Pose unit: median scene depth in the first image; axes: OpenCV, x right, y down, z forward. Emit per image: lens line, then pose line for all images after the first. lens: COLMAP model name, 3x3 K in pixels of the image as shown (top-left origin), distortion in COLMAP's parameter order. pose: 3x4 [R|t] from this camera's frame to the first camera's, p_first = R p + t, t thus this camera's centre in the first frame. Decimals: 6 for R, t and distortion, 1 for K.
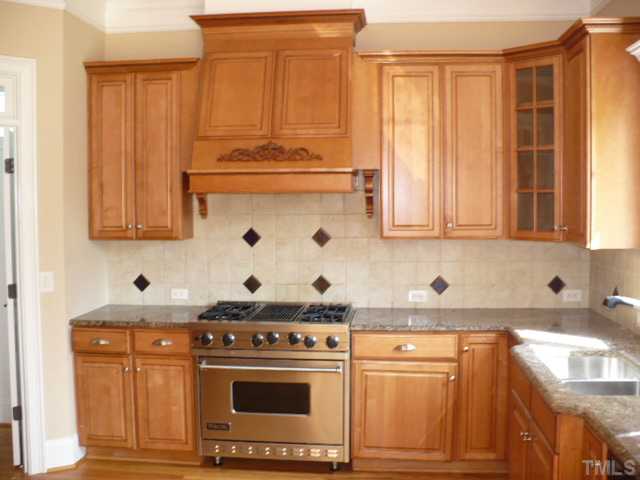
lens RADIAL K [[737.6, 0, 320.0], [0, 737.6, 240.0], [0, 0, 1]] dist [-0.150573, 0.009290]
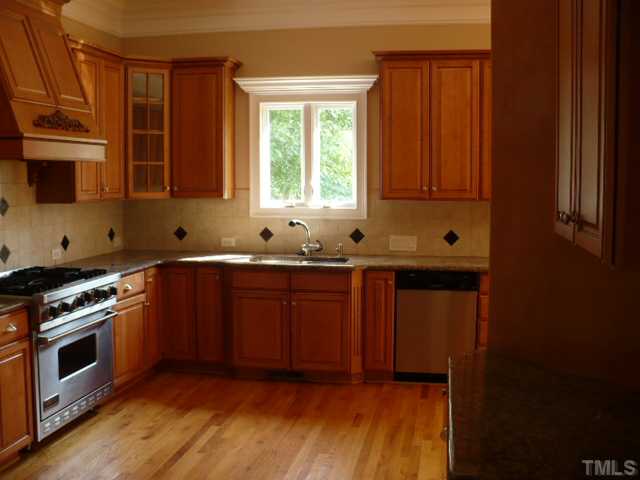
lens RADIAL K [[737.6, 0, 320.0], [0, 737.6, 240.0], [0, 0, 1]] dist [-0.150573, 0.009290]
pose [[0.039550, -0.077125, 0.996237, -1.049324], [0.056887, 0.995573, 0.074815, -0.006704], [-0.997597, 0.053714, 0.043763, 0.592150]]
